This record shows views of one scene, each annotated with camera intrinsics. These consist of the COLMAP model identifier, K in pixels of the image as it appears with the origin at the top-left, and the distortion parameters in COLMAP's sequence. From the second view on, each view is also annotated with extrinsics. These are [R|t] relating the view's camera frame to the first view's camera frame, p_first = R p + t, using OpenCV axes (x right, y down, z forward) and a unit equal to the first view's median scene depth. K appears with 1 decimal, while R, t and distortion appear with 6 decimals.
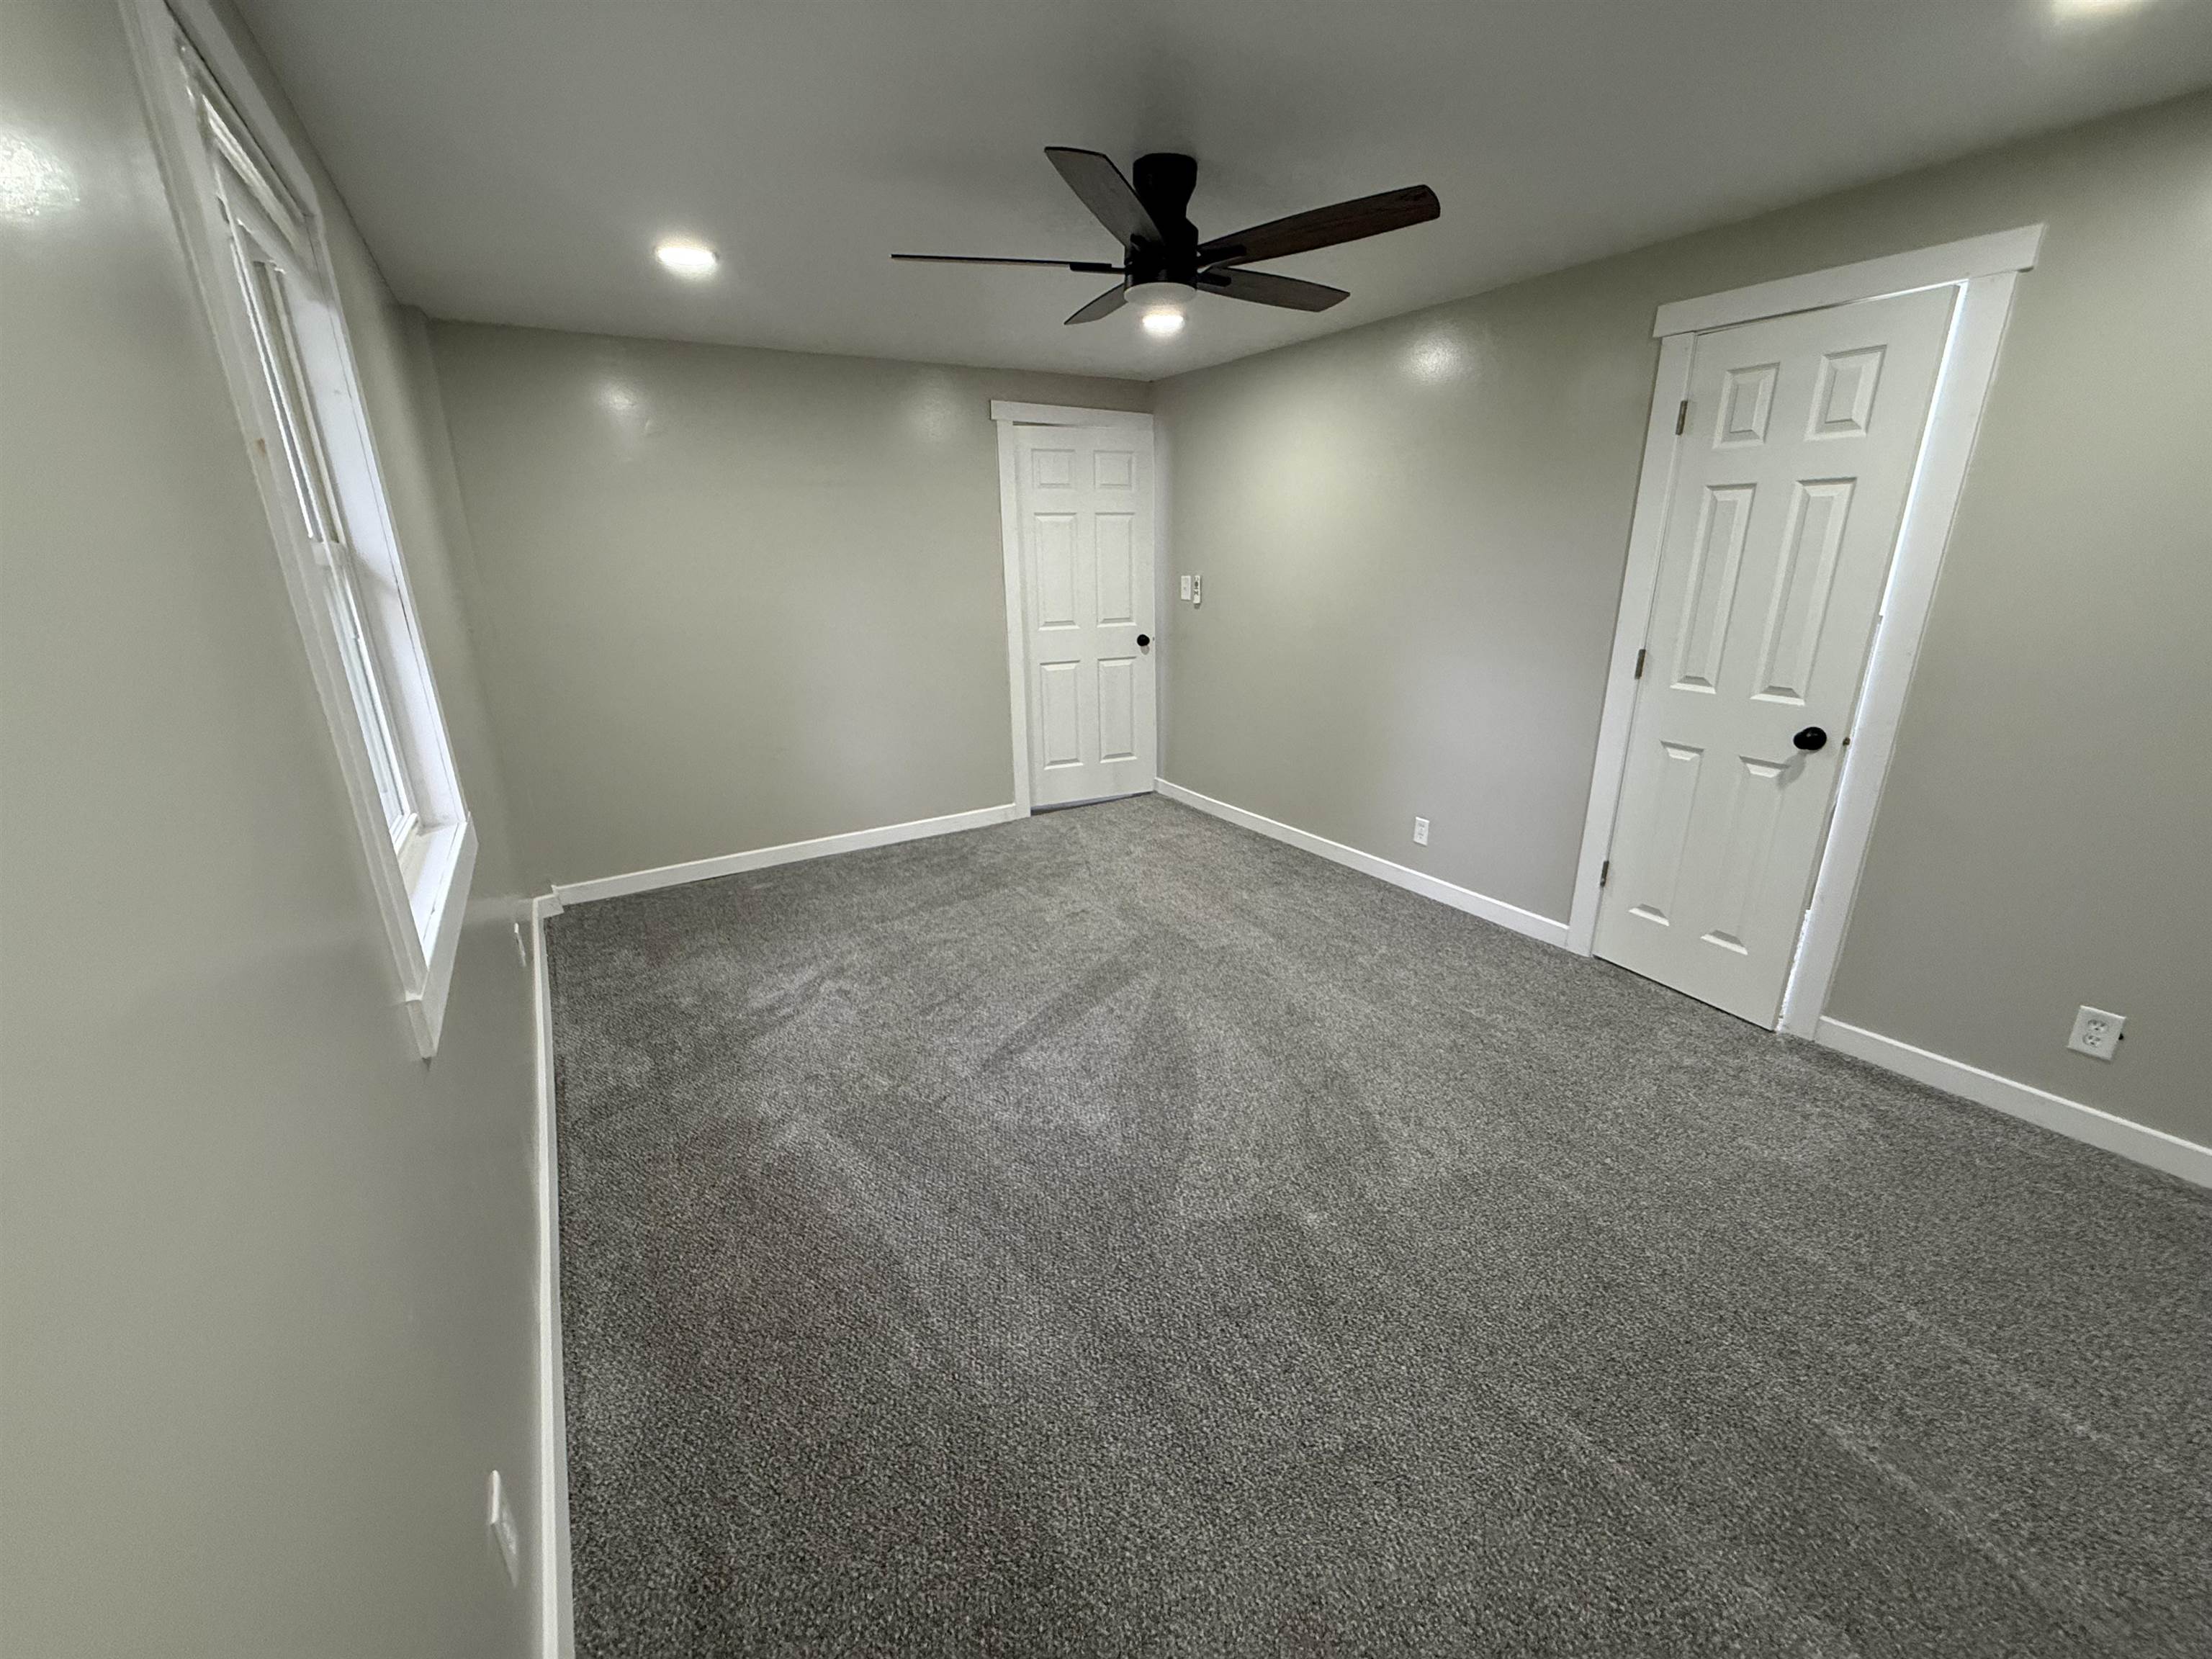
lens RADIAL K [[876.2, 0, 1097.1], [0, 876.2, 837.0], [0, 0, 1]] dist [-0.000463, -0.000149]
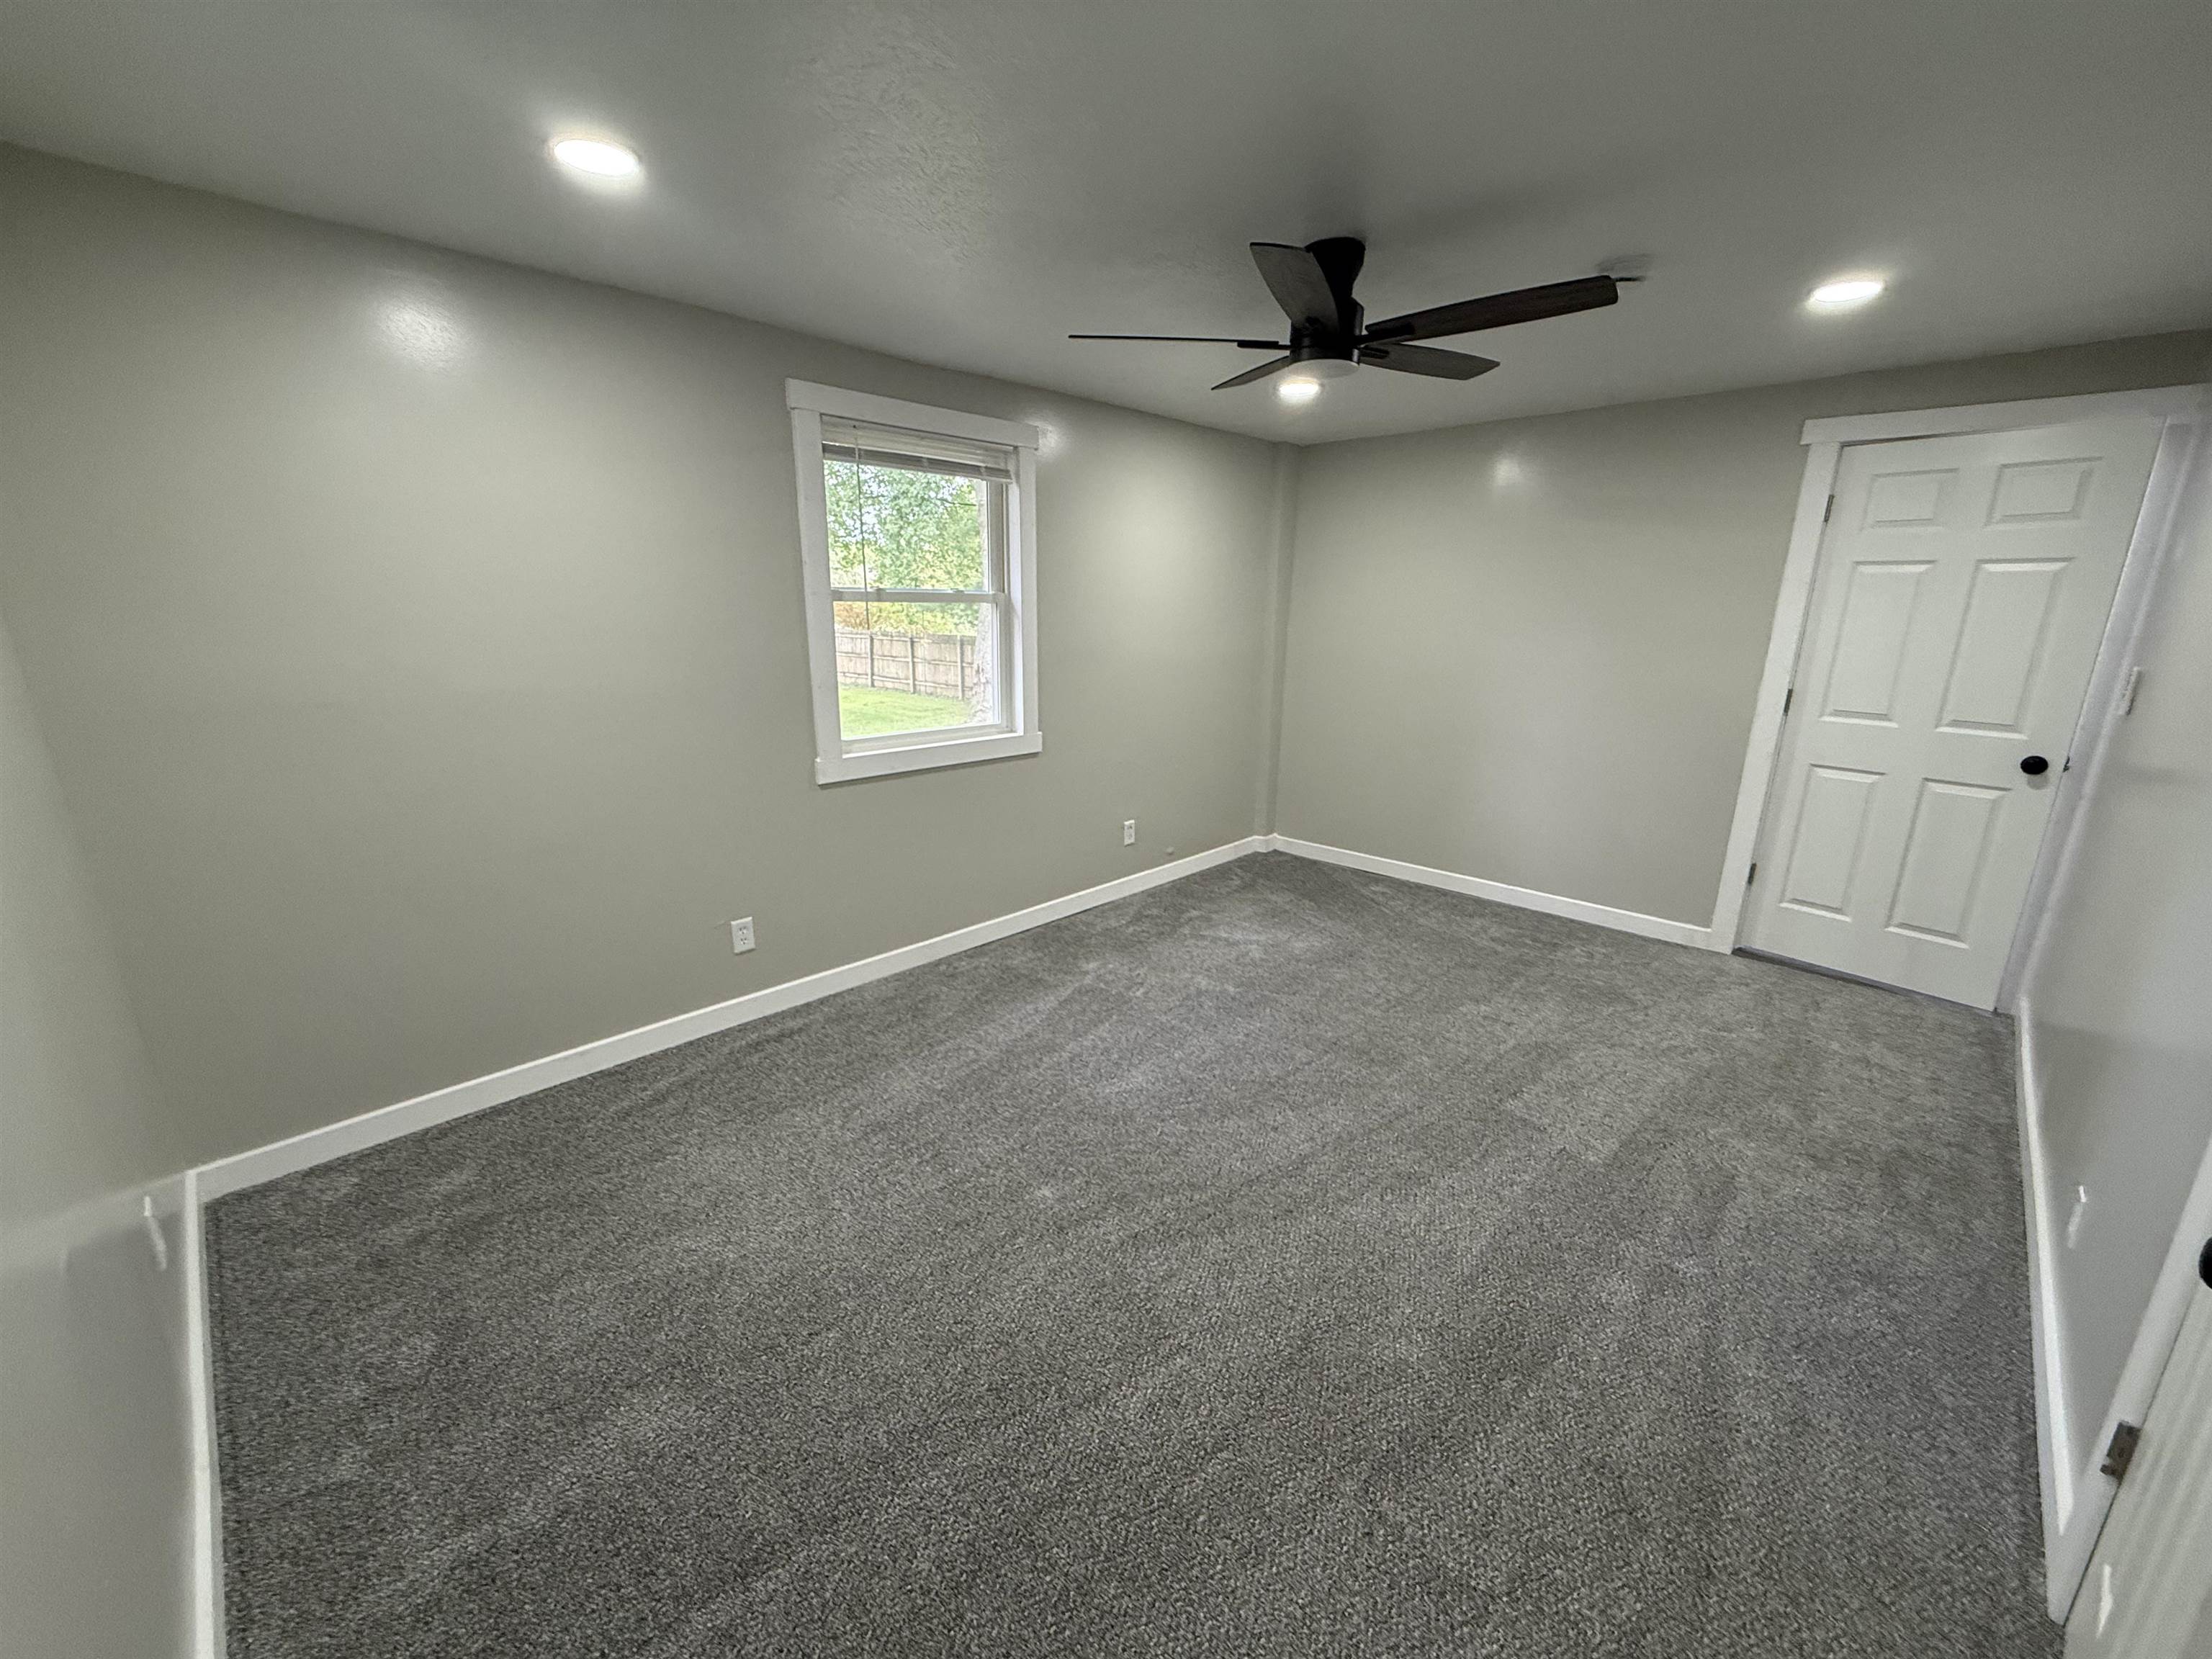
lens RADIAL K [[881.4, 0, 1094.2], [0, 881.4, 828.0], [0, 0, 1]] dist [0.001877, 0.000259]
pose [[0.242083, 0.266246, -0.933011, 0.509331], [-0.314708, 0.931171, 0.184066, -0.099461], [0.917799, 0.249067, 0.309210, 0.246162]]
